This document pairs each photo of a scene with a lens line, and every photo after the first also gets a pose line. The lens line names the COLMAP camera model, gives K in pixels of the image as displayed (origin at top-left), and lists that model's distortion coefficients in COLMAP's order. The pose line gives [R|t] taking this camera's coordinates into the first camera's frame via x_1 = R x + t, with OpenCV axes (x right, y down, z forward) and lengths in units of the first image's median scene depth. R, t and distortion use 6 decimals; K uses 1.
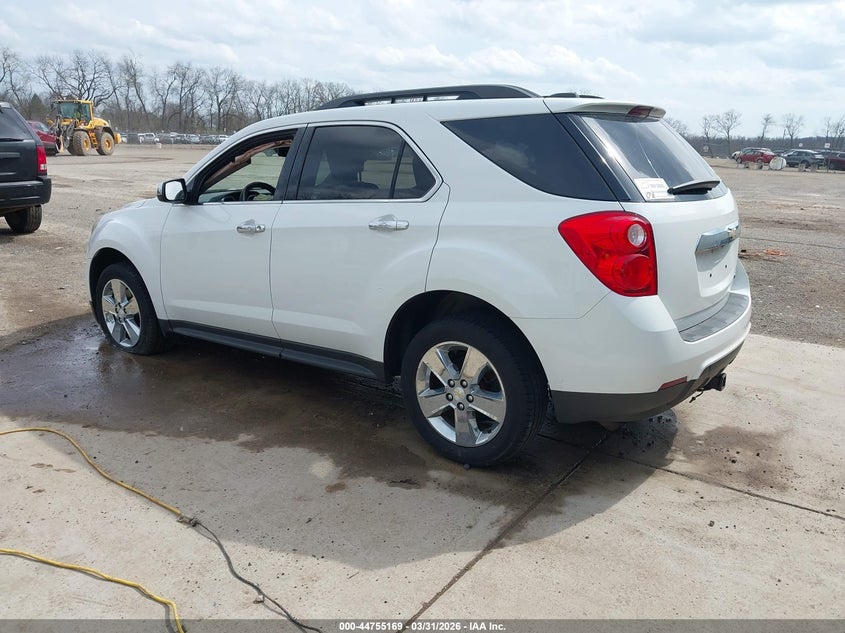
lens RADIAL K [[687.5, 0, 422.5], [0, 687.5, 316.5], [0, 0, 1]] dist [0.012583, 0.009925]
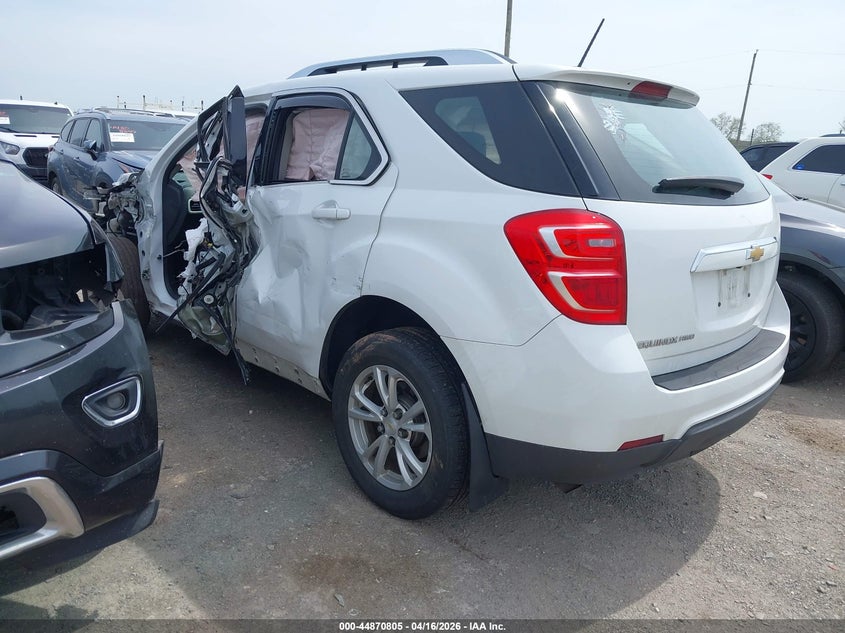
lens RADIAL K [[687.5, 0, 422.5], [0, 687.5, 316.5], [0, 0, 1]] dist [0.012583, 0.009925]
pose [[0.988226, 0.080143, -0.130335, 0.185537], [-0.080448, 0.996754, 0.002928, -0.019680], [0.130146, 0.007592, 0.991466, 0.189339]]
